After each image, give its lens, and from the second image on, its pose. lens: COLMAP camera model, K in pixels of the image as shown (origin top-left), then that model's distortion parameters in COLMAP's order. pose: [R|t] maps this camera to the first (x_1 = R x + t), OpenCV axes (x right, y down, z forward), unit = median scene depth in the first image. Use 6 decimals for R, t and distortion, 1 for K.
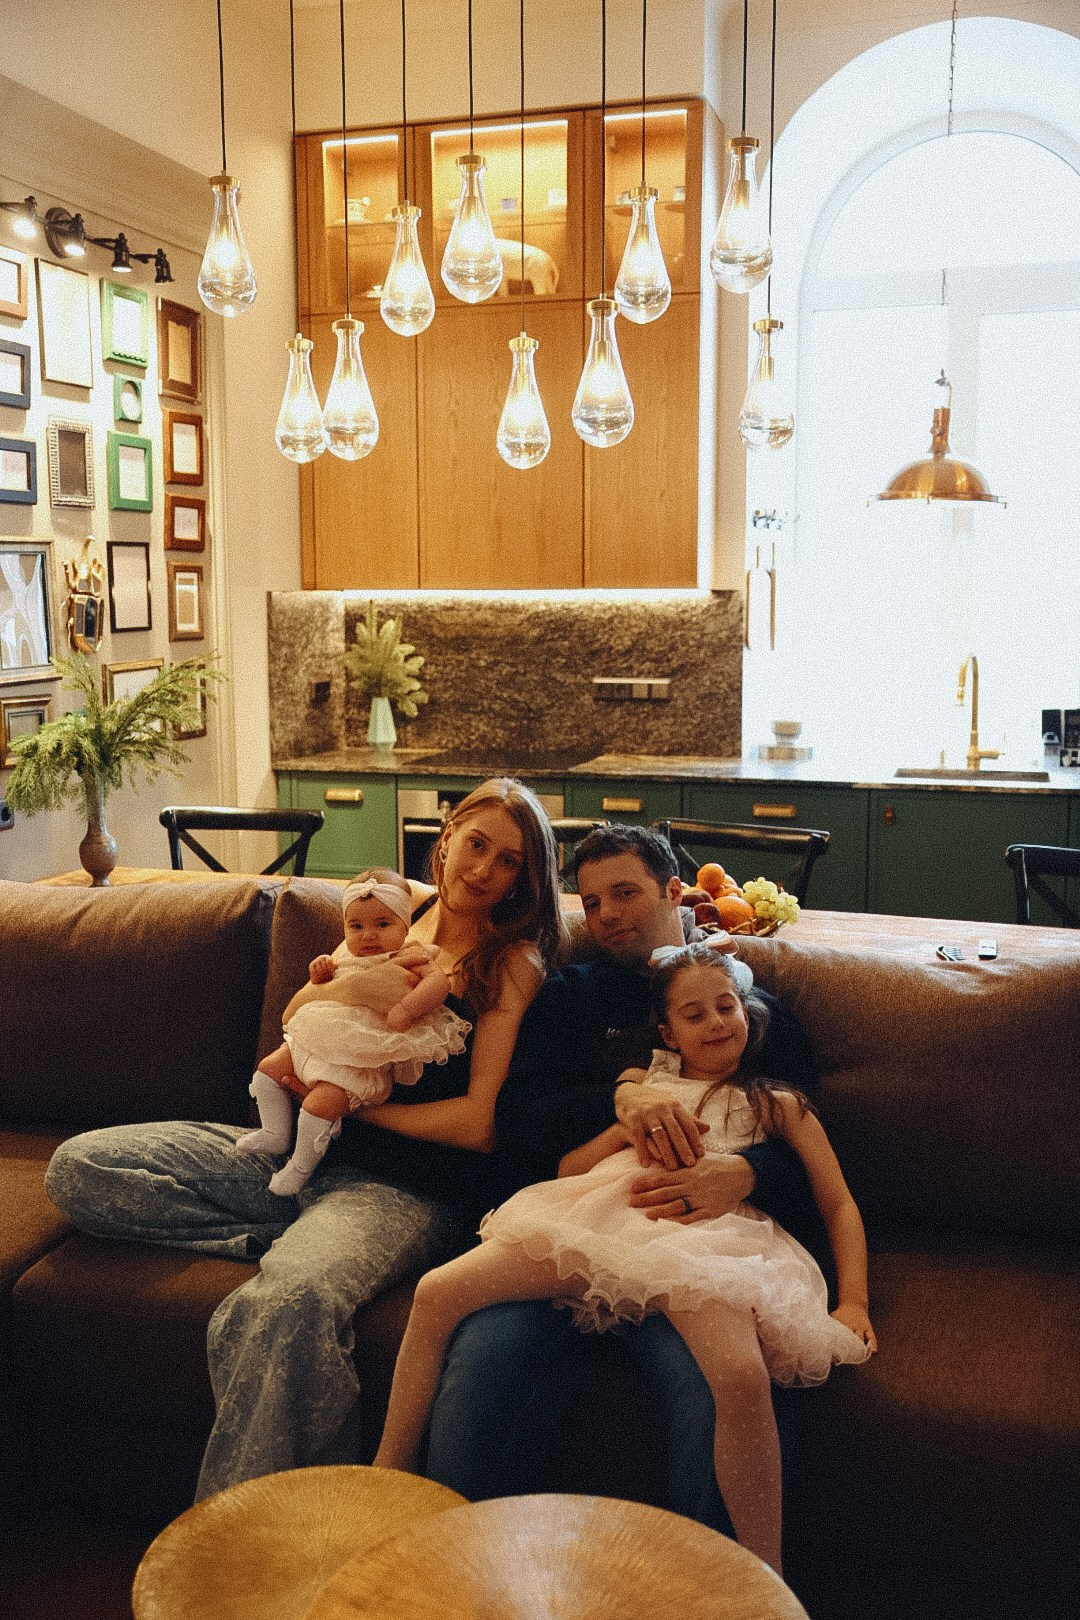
lens RADIAL K [[1623.7, 0, 541.3], [0, 1623.7, 811.3], [0, 0, 1]] dist [-0.005549, 0.000000]
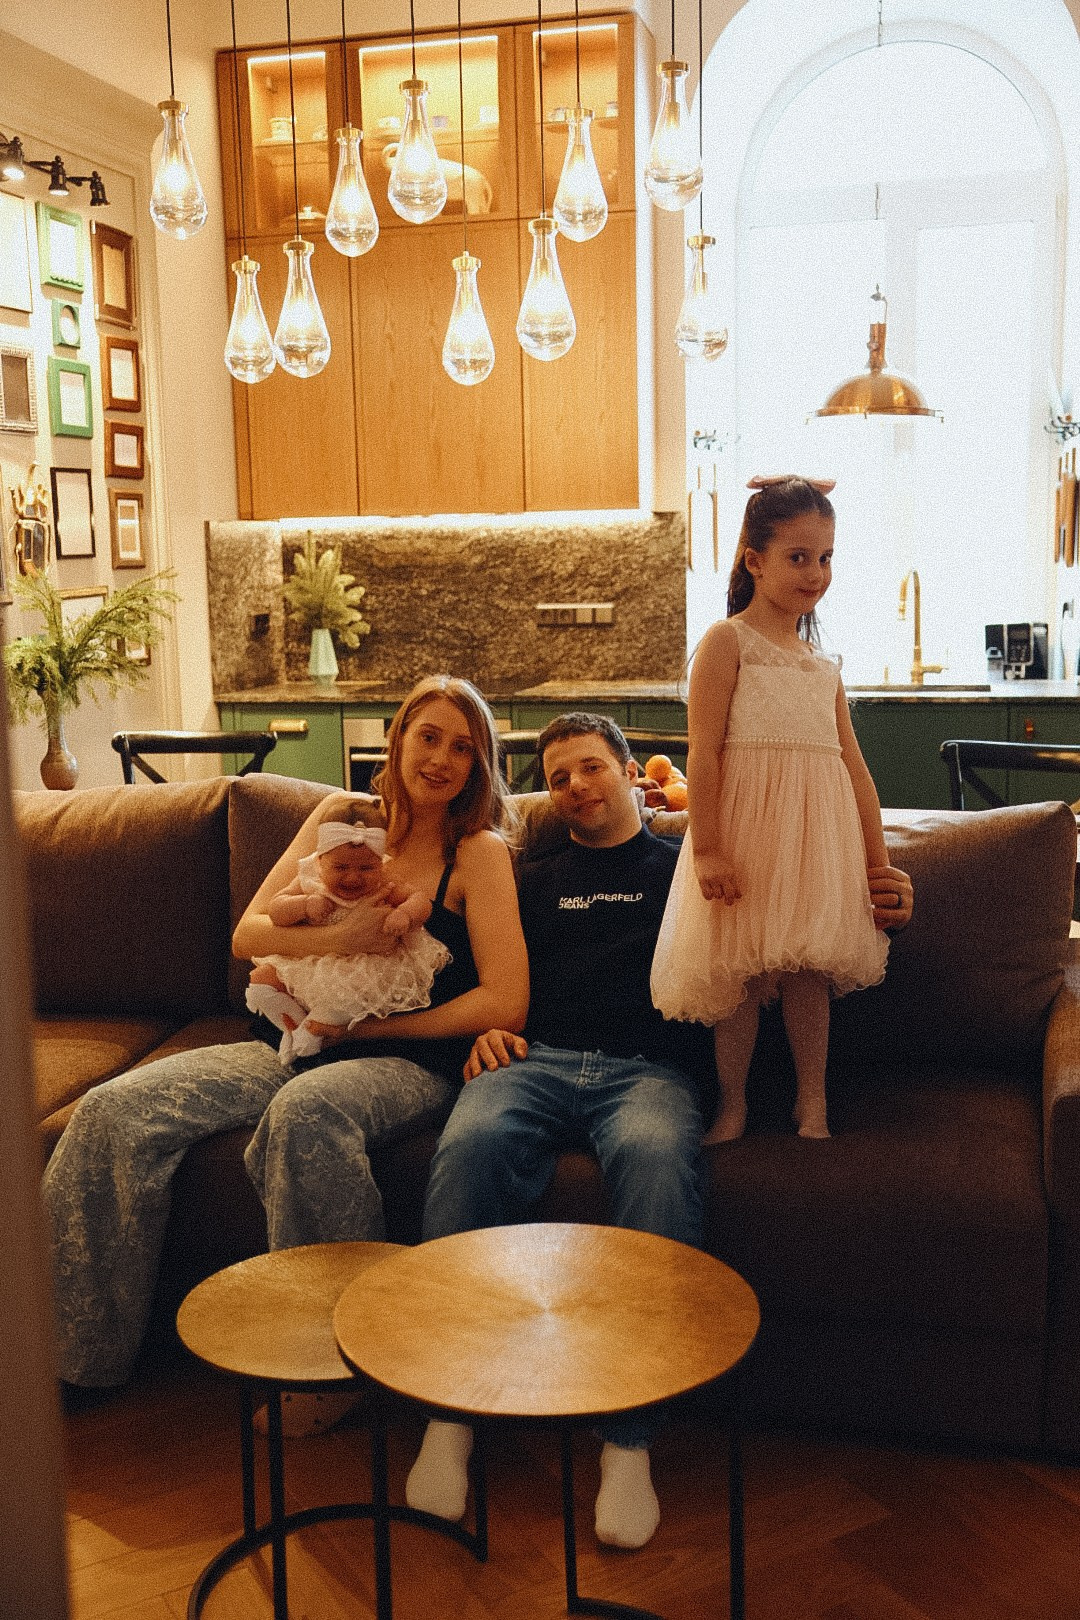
lens RADIAL K [[1785.1, 0, 540.3], [0, 1785.1, 808.9], [0, 0, 1]] dist [0.033270, 0.000000]
pose [[0.999015, -0.024525, 0.036967, -0.010547], [0.024072, 0.999630, 0.012660, 0.033706], [-0.037264, -0.011757, 0.999236, -0.105804]]
